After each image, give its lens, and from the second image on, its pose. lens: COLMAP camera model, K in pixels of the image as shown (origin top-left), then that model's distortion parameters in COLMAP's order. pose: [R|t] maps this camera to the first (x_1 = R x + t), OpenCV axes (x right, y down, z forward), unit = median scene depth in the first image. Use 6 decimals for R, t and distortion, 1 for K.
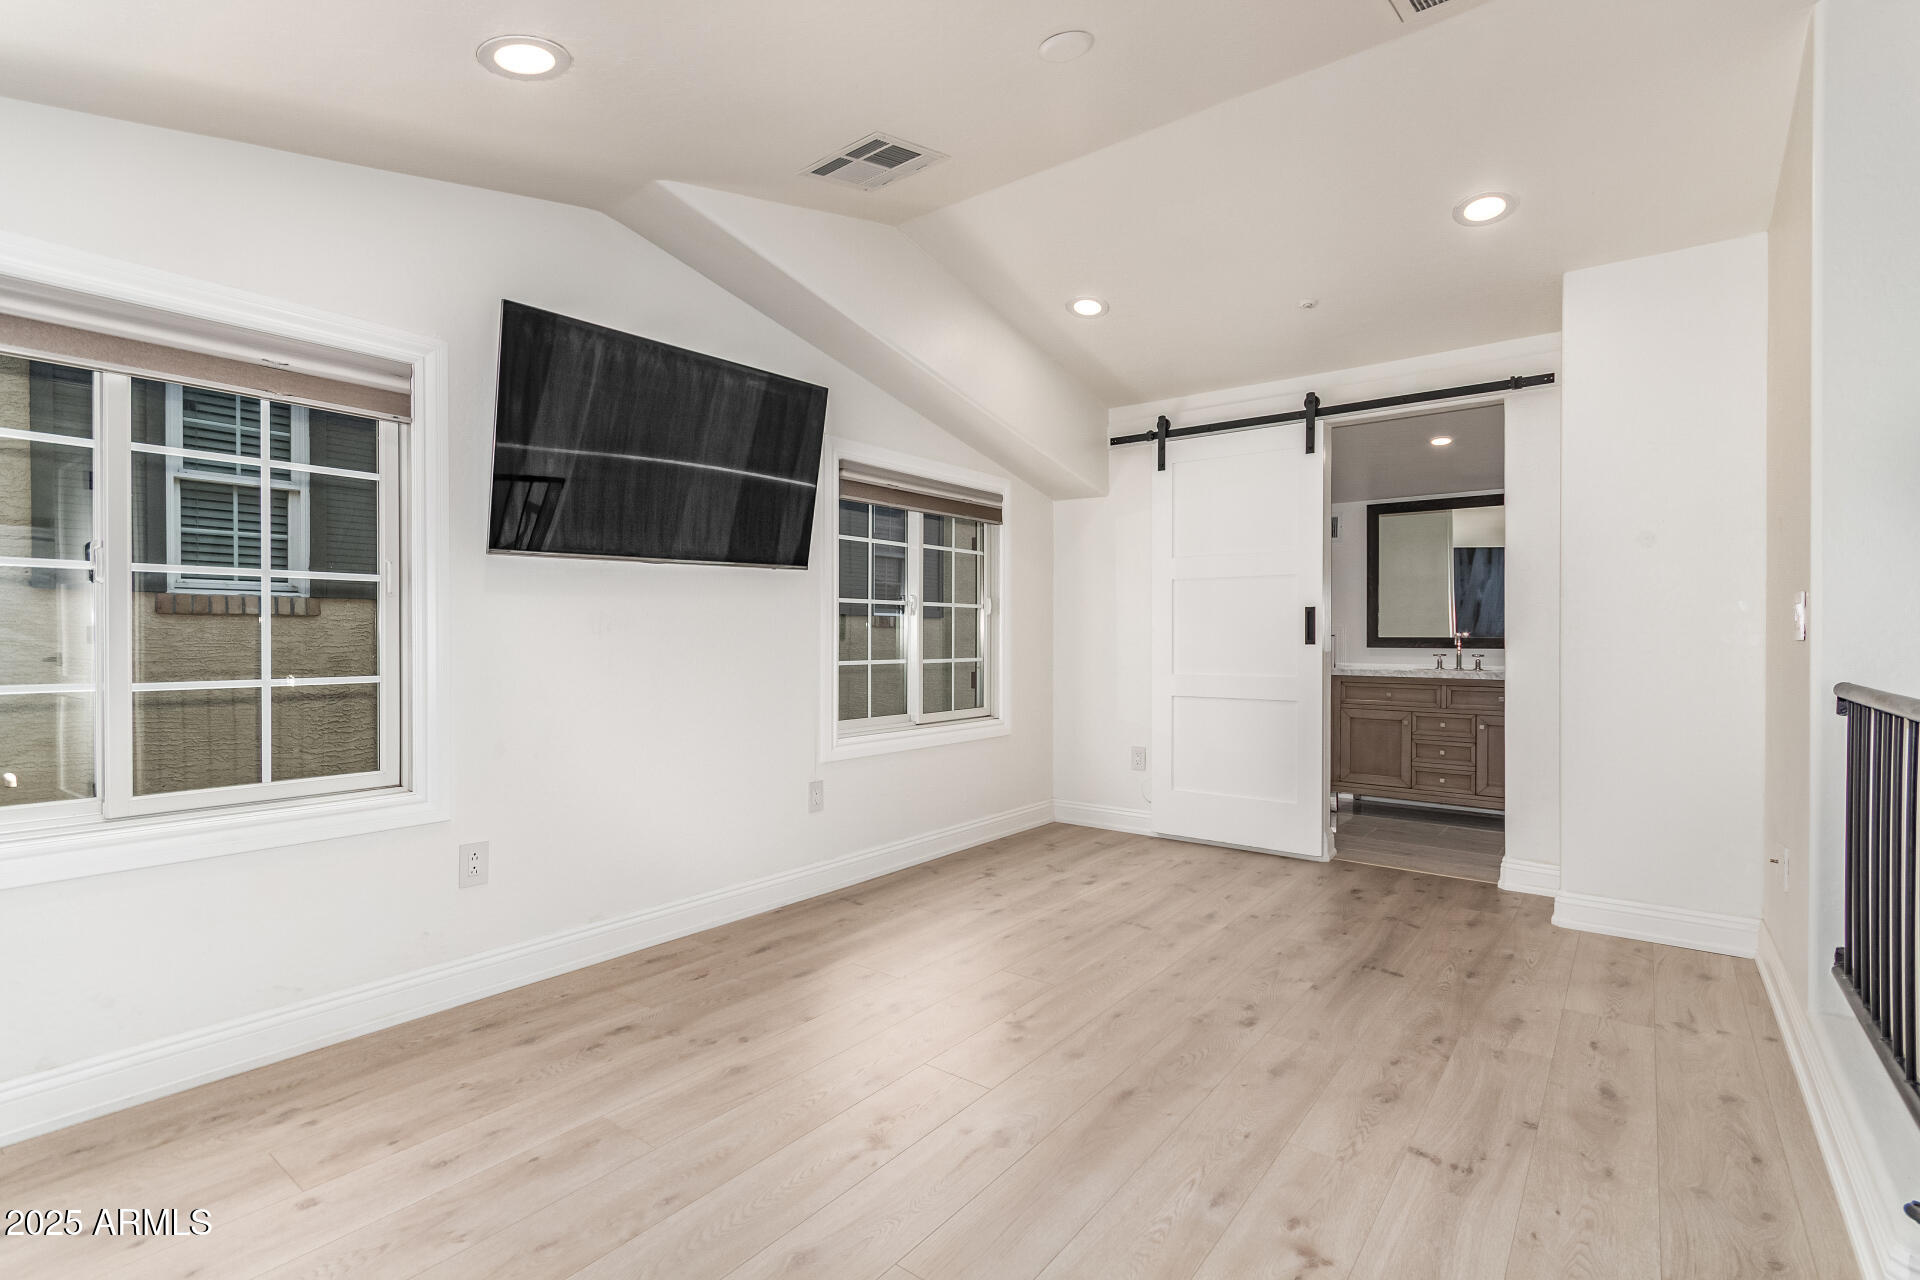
lens RADIAL K [[877.8, 0, 954.5], [0, 877.8, 632.0], [0, 0, 1]] dist [0.001120, 0.000066]
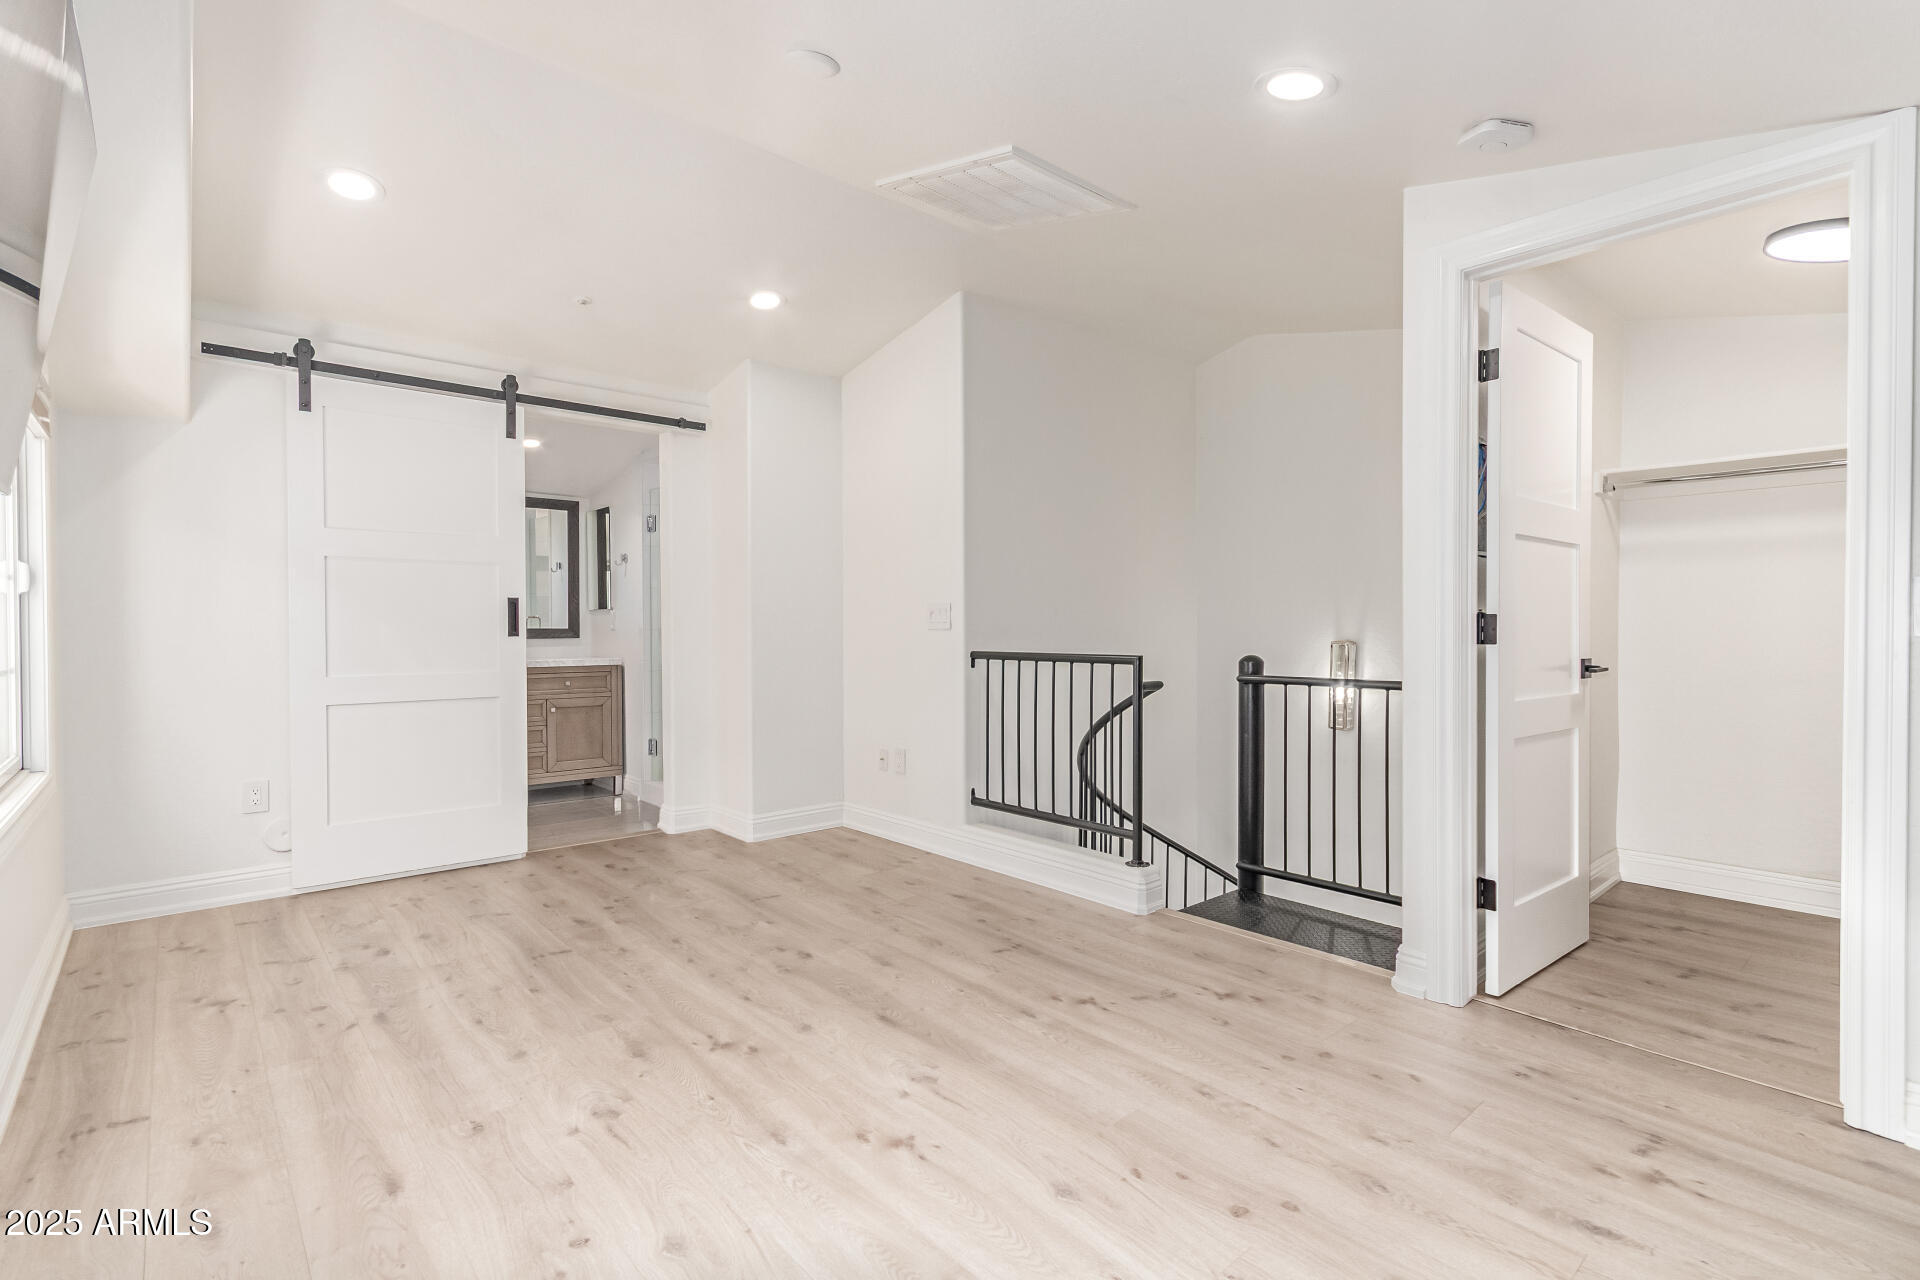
lens RADIAL K [[893.0, 0, 960.0], [0, 893.0, 640.0], [0, 0, 1]] dist [0.001312, -0.000157]
pose [[0.194453, -0.017402, 0.980758, -0.587446], [-0.002690, 0.999829, 0.018273, -0.002471], [-0.980908, -0.006192, 0.194373, 0.414030]]
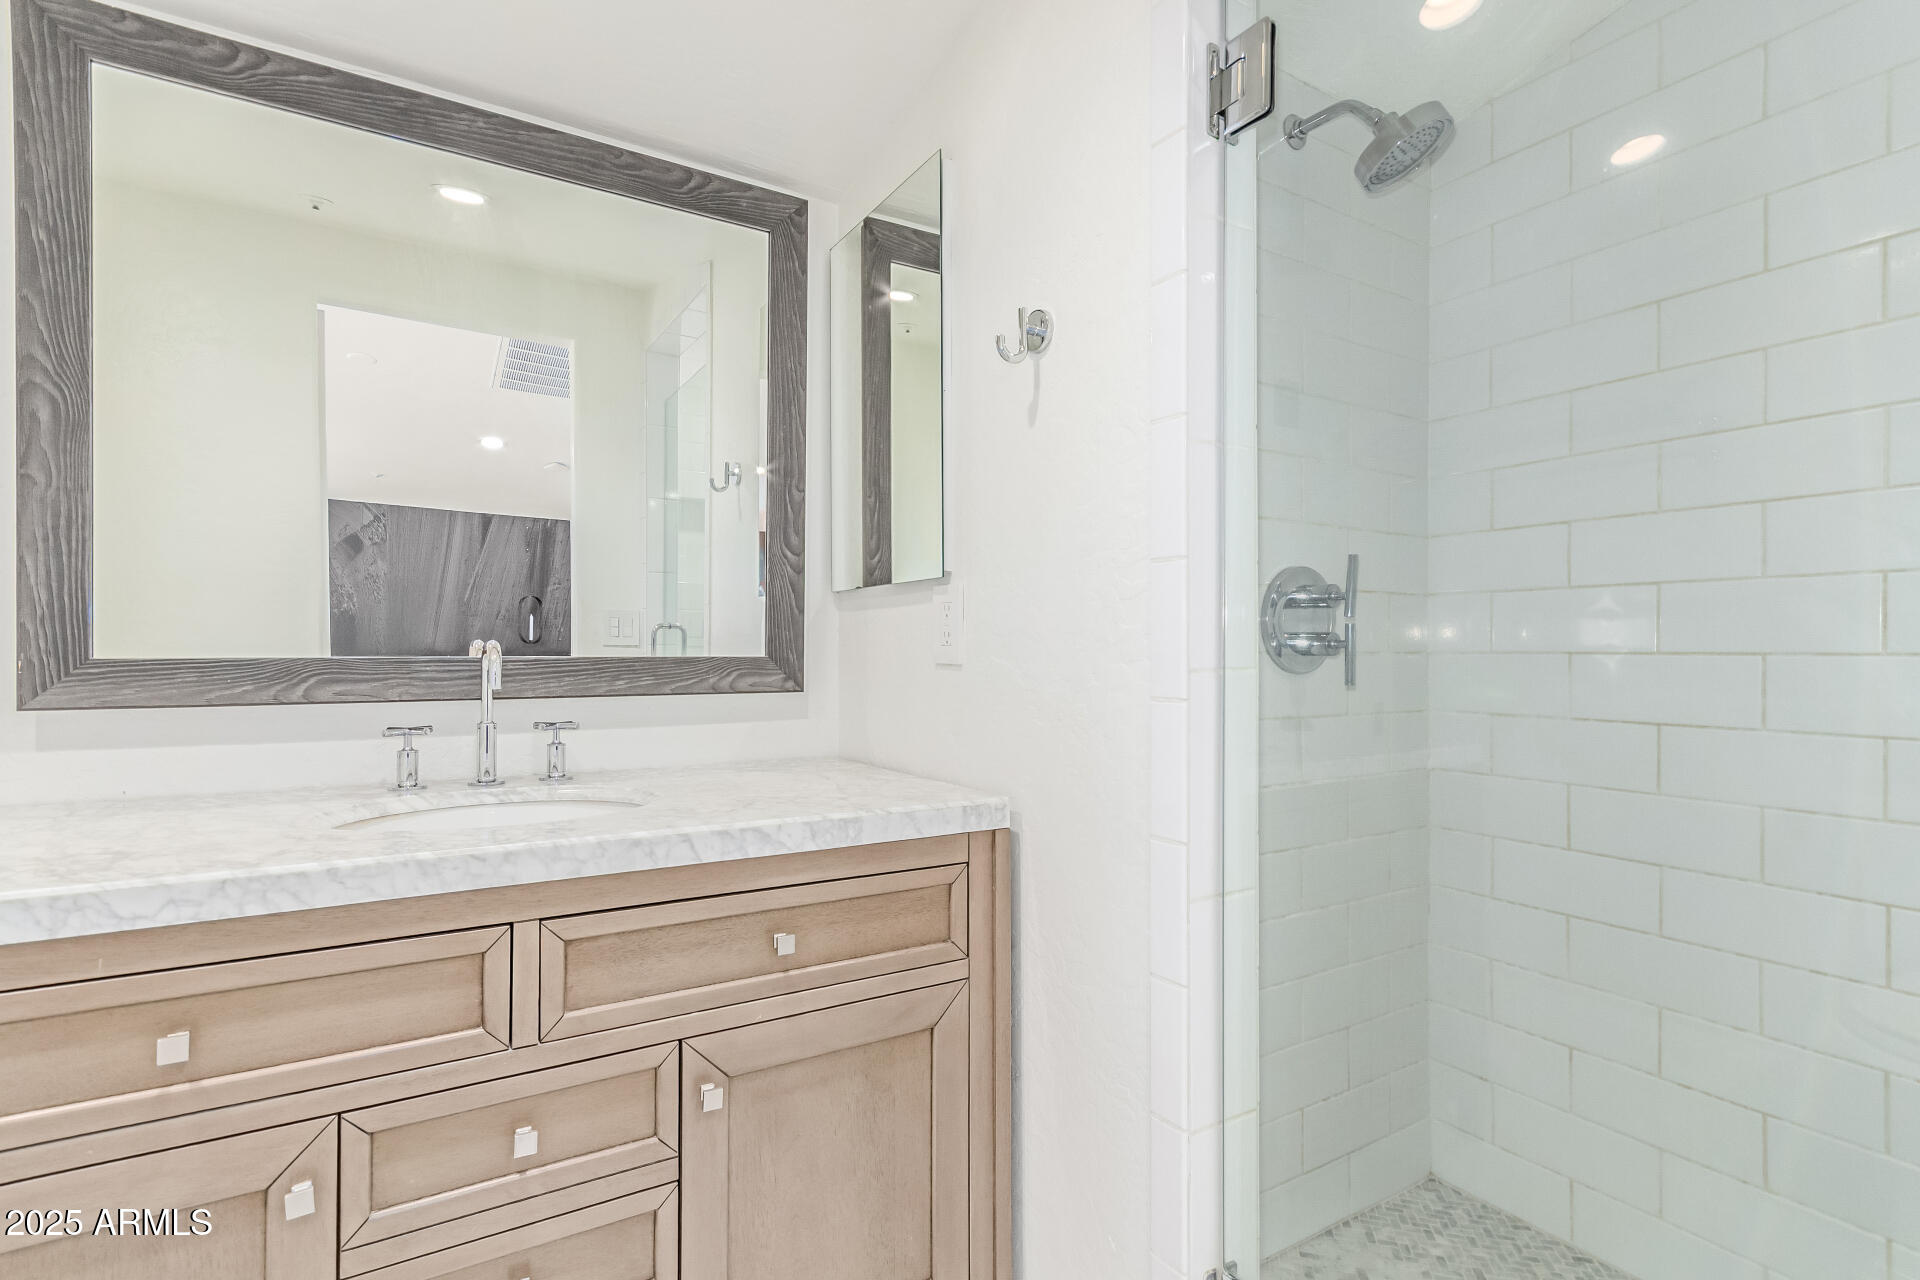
lens RADIAL K [[877.8, 0, 954.5], [0, 877.8, 632.0], [0, 0, 1]] dist [0.001120, 0.000066]
pose [[0.351887, -0.003391, 0.936036, 0.623631], [-0.005154, 0.999971, 0.005560, -0.007820], [-0.936028, -0.006780, 0.351859, 1.283286]]
